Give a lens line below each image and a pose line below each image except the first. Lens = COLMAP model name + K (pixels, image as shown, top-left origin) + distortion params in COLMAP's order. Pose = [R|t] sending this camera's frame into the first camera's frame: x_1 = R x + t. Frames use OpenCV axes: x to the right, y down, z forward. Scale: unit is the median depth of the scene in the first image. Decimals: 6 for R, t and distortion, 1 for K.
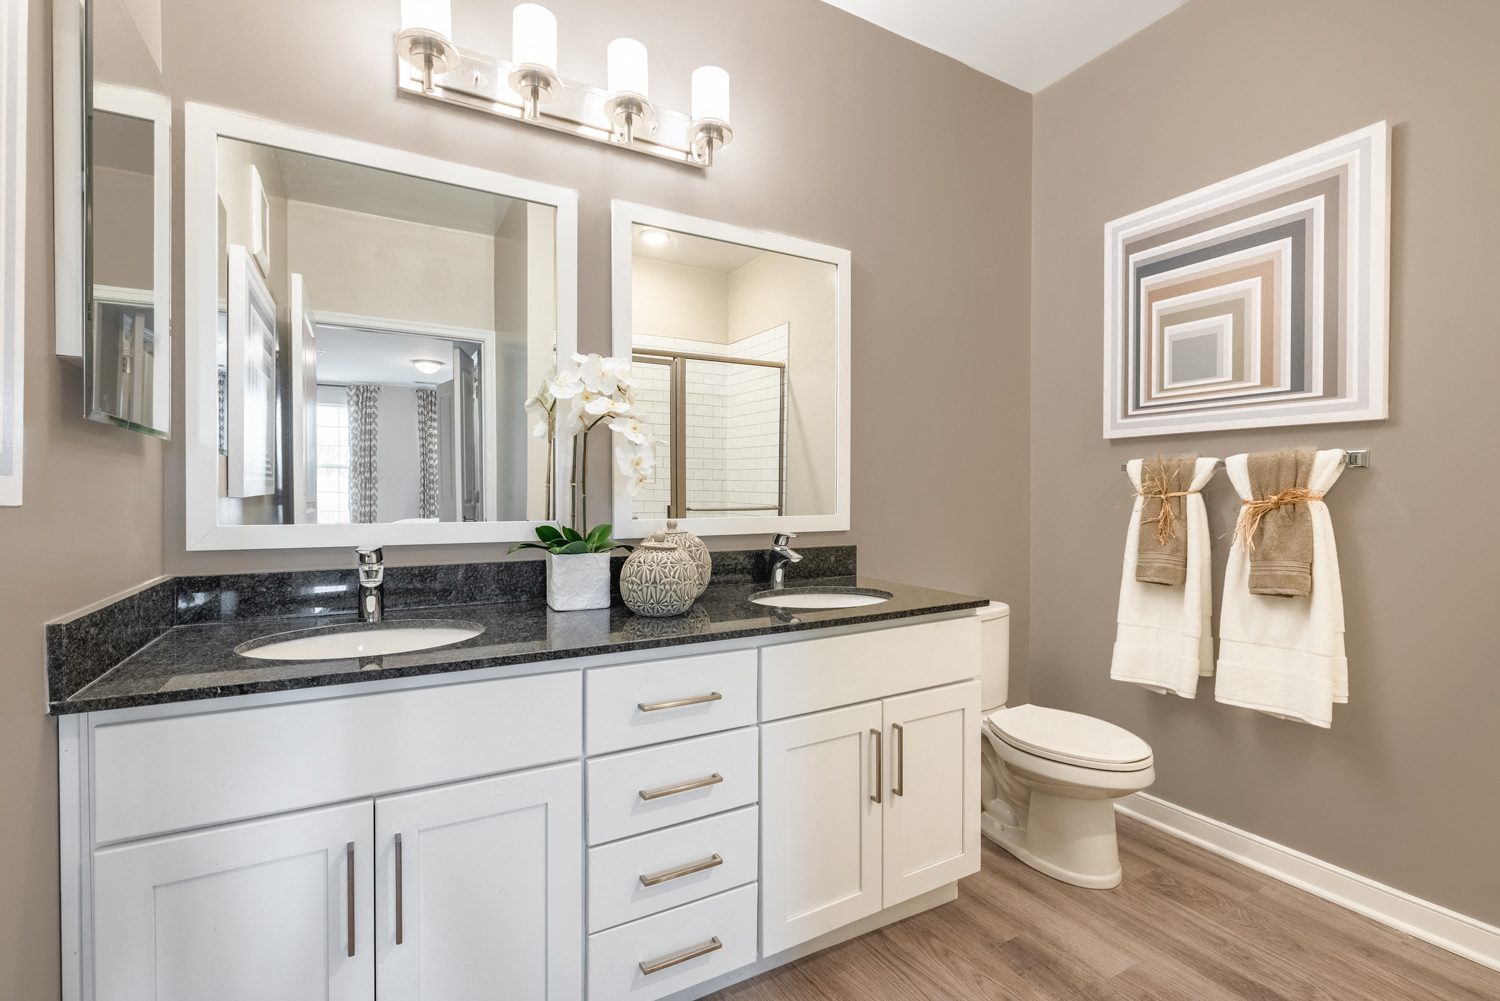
lens RADIAL K [[669.1, 0, 745.7], [0, 669.1, 487.8], [0, 0, 1]] dist [-0.001951, -0.000054]
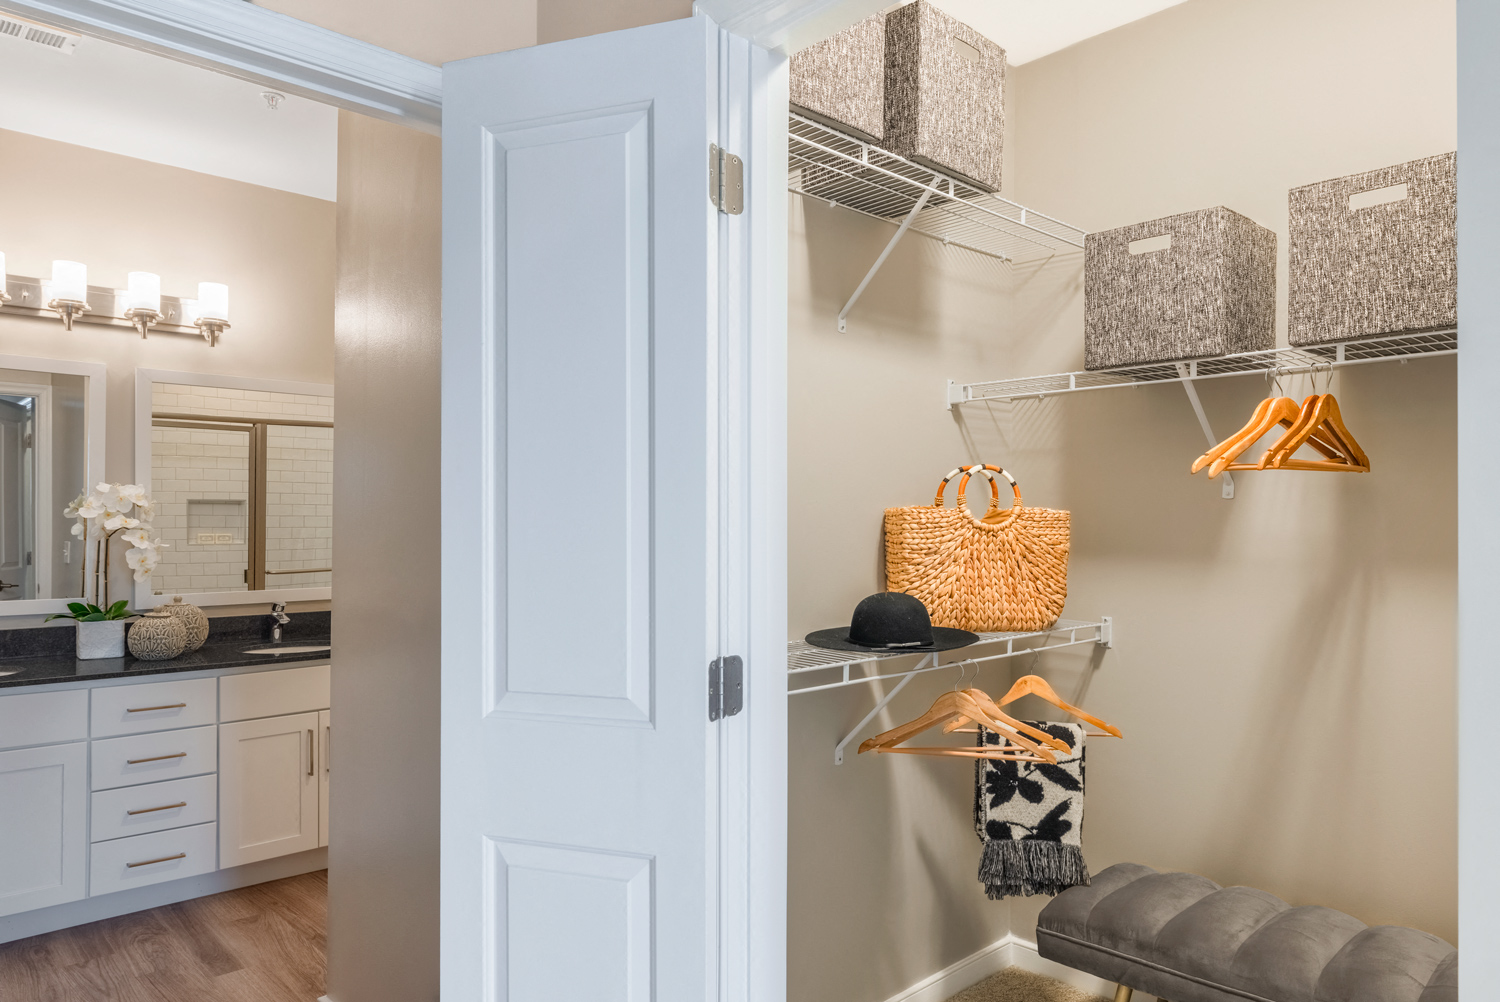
lens RADIAL K [[986.9, 0, 751.3], [0, 986.9, 506.5], [0, 0, 1]] dist [-0.004103, -0.000295]
pose [[0.972142, 0.006384, 0.234305, 0.632314], [-0.005675, 0.999977, -0.003702, -0.153639], [-0.234324, 0.002269, 0.972156, -1.443103]]
